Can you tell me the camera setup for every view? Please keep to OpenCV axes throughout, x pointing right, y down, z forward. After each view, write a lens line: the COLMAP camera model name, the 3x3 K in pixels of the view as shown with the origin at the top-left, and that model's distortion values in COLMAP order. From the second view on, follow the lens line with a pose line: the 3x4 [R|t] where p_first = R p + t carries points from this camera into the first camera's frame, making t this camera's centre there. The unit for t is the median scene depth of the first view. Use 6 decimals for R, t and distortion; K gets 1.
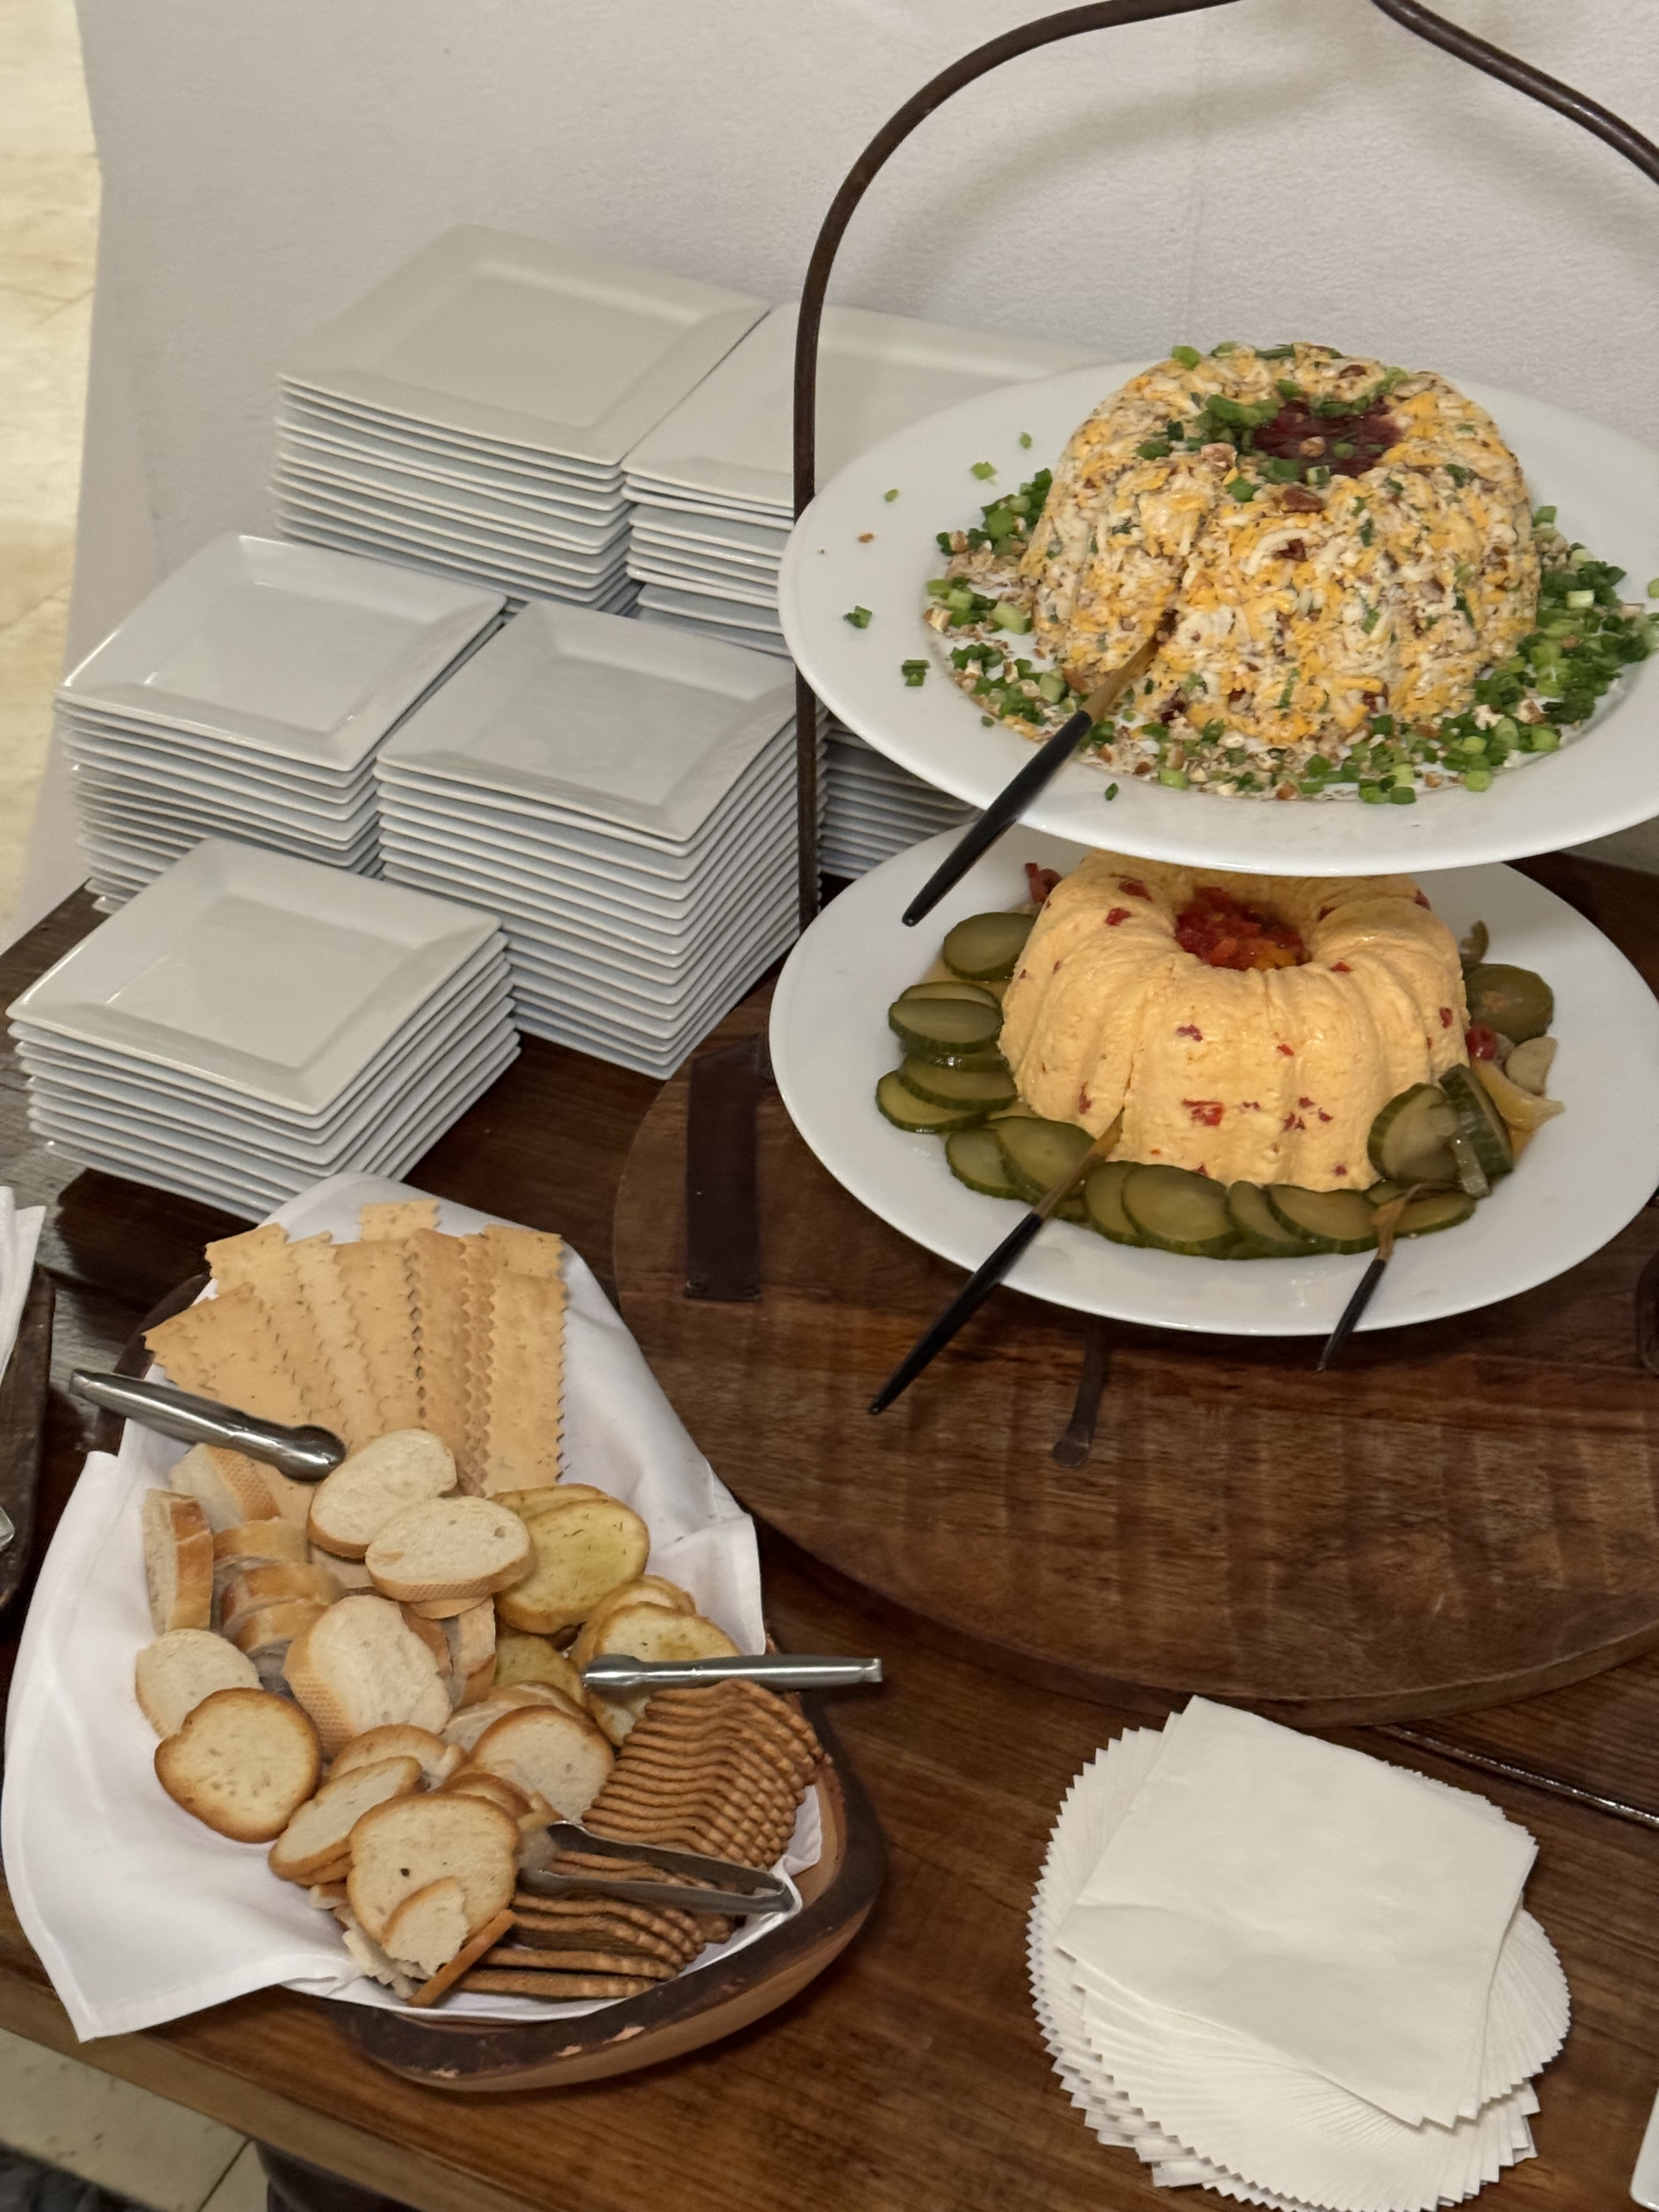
lens RADIAL K [[3106.2, 0, 829.5], [0, 3106.2, 1106.0], [0, 0, 1]] dist [0.138987, -0.134419]
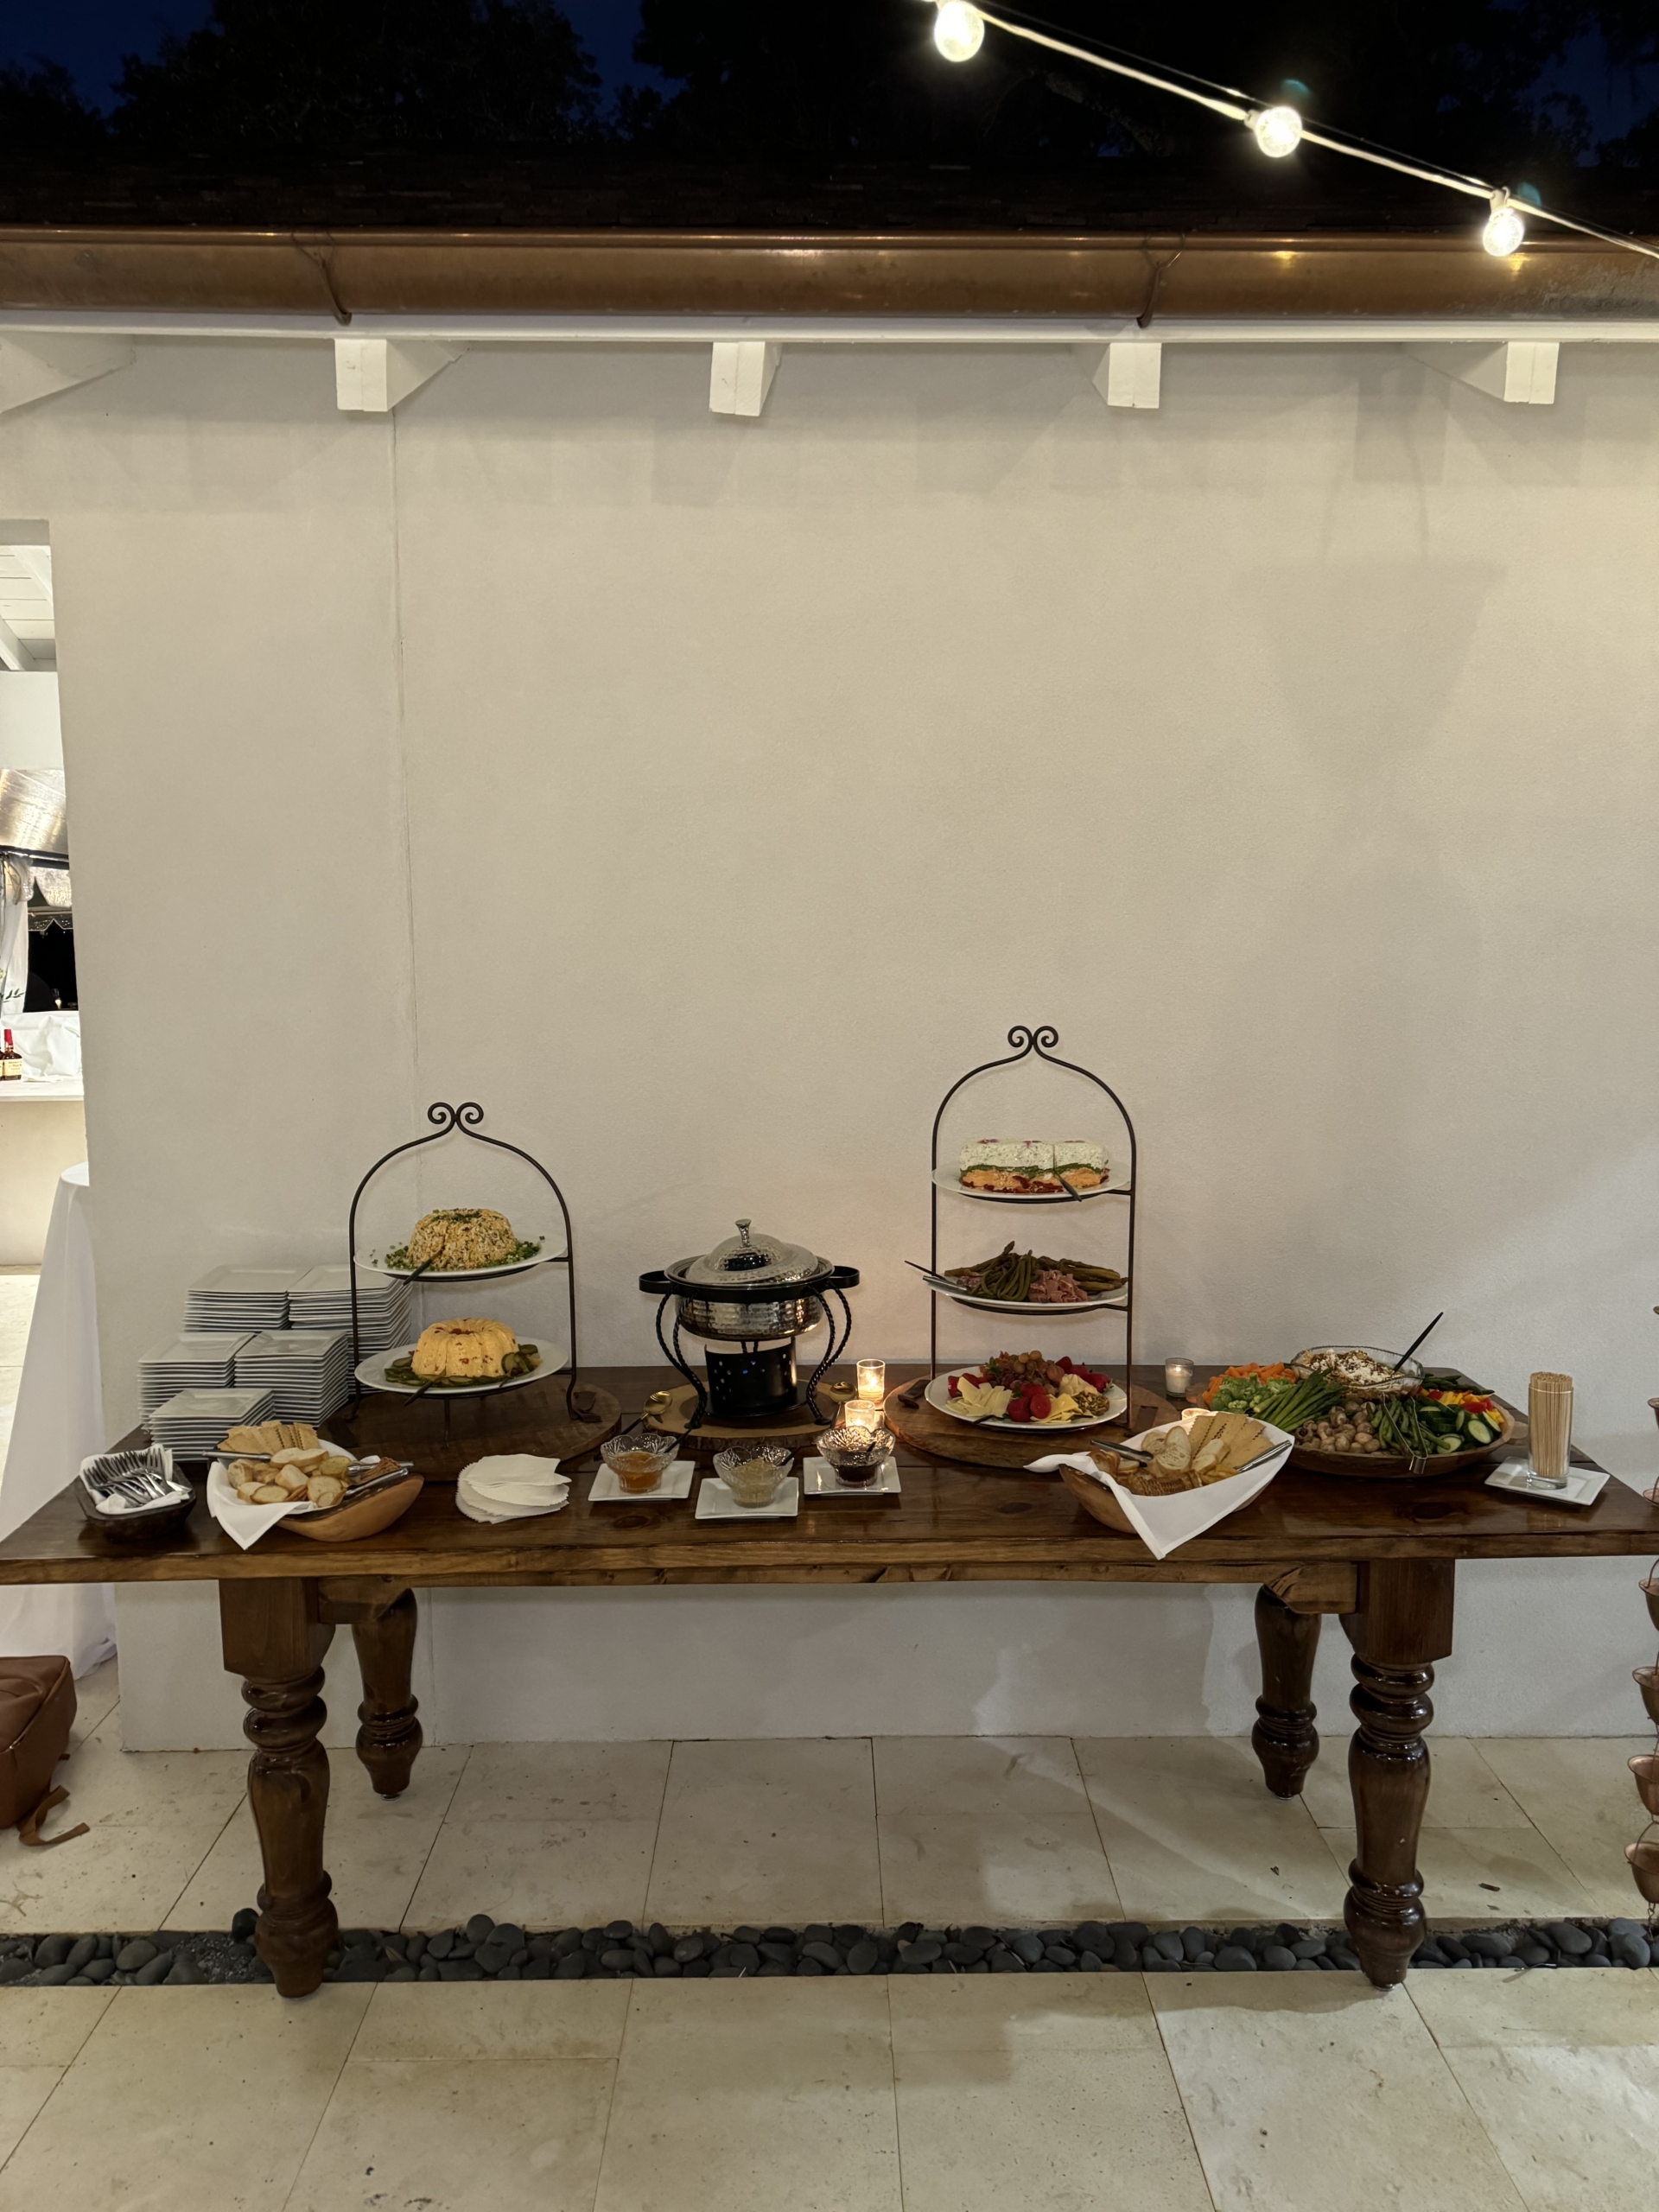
lens RADIAL K [[1551.1, 0, 829.5], [0, 1551.1, 1106.0], [0, 0, 1]] dist [0.154162, -0.338927]
pose [[0.899878, -0.054478, 0.432726, -0.368921], [0.279185, 0.834207, -0.475558, 0.925584], [-0.335076, 0.548755, 0.765893, -1.130383]]
